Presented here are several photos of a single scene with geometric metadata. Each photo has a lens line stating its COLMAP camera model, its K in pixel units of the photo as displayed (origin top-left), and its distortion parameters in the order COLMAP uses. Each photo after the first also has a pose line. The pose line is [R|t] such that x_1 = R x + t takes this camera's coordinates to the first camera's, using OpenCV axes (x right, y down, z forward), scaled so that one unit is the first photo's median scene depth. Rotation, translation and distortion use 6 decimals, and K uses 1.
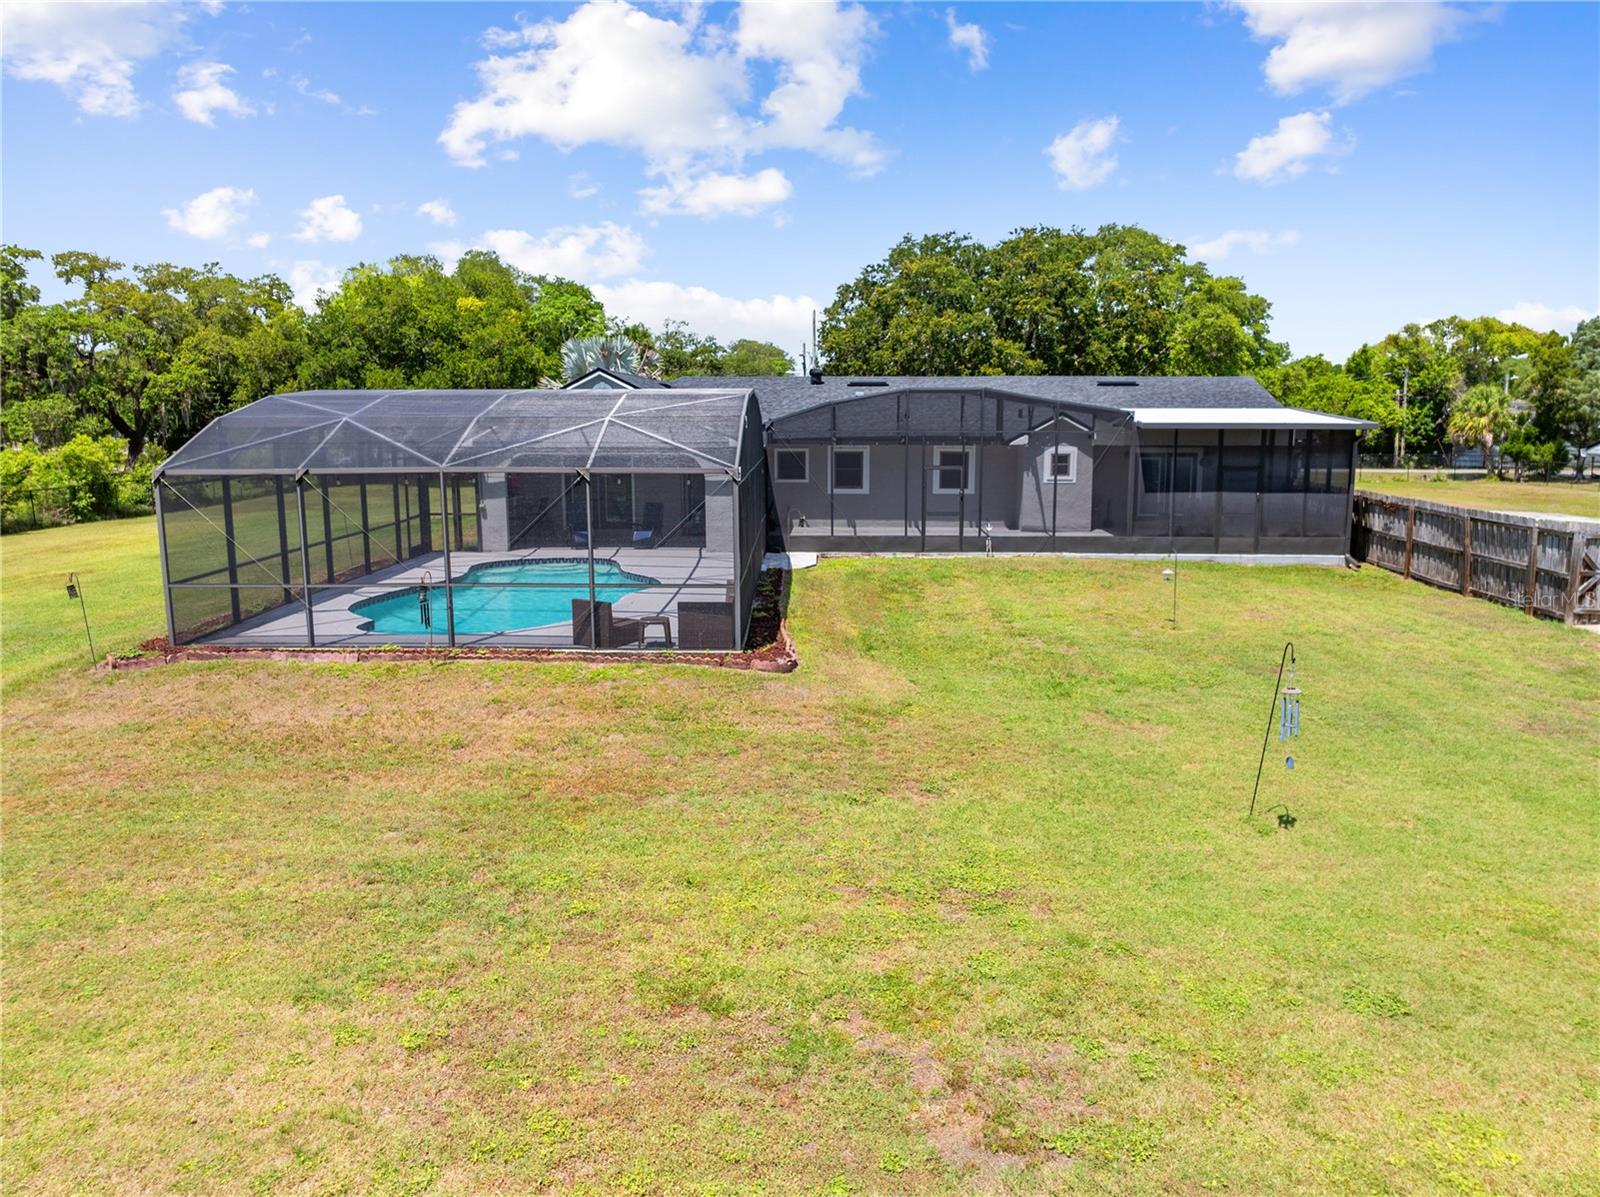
lens RADIAL K [[1120.9, 0, 800.0], [0, 1120.9, 598.5], [0, 0, 1]] dist [-0.016987, -0.001050]
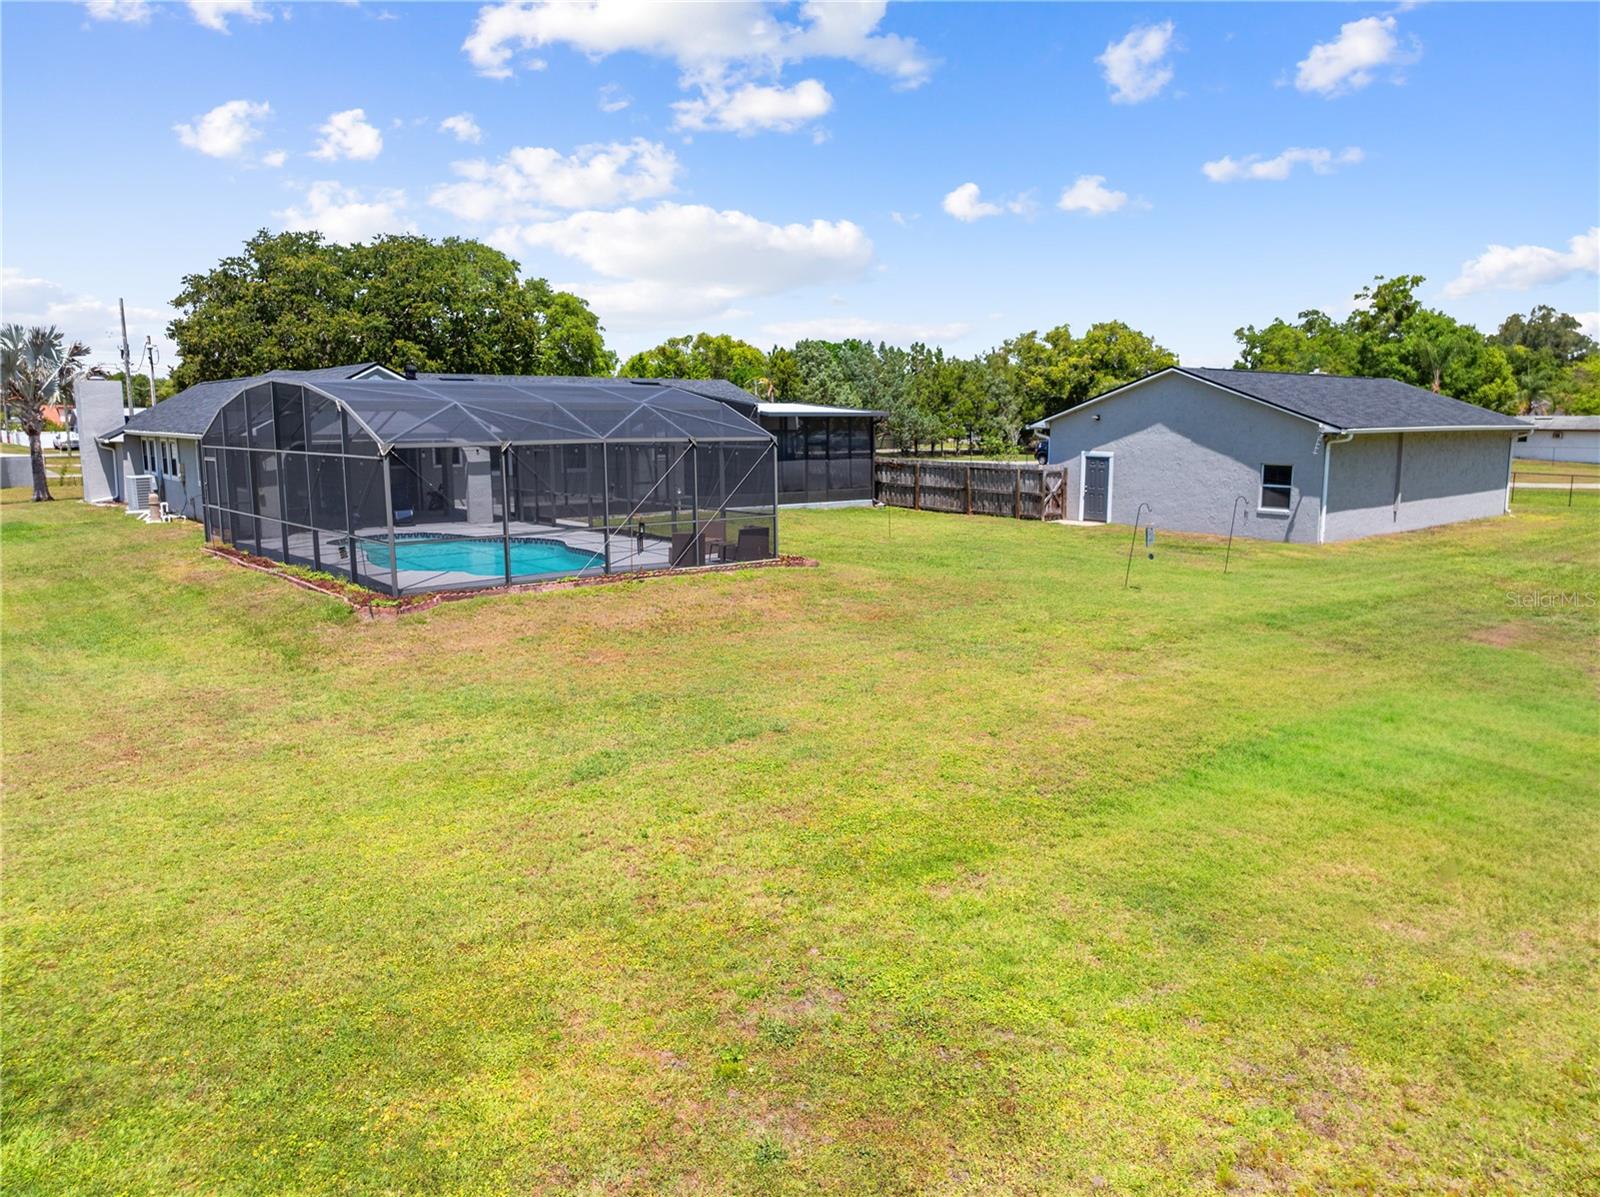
lens RADIAL K [[1124.0, 0, 800.0], [0, 1124.0, 598.5], [0, 0, 1]] dist [-0.038867, -0.001199]
pose [[0.755392, -0.105876, 0.646663, -0.344669], [0.106008, 0.993606, 0.038849, 0.015120], [-0.646642, 0.039205, 0.761786, -0.056801]]
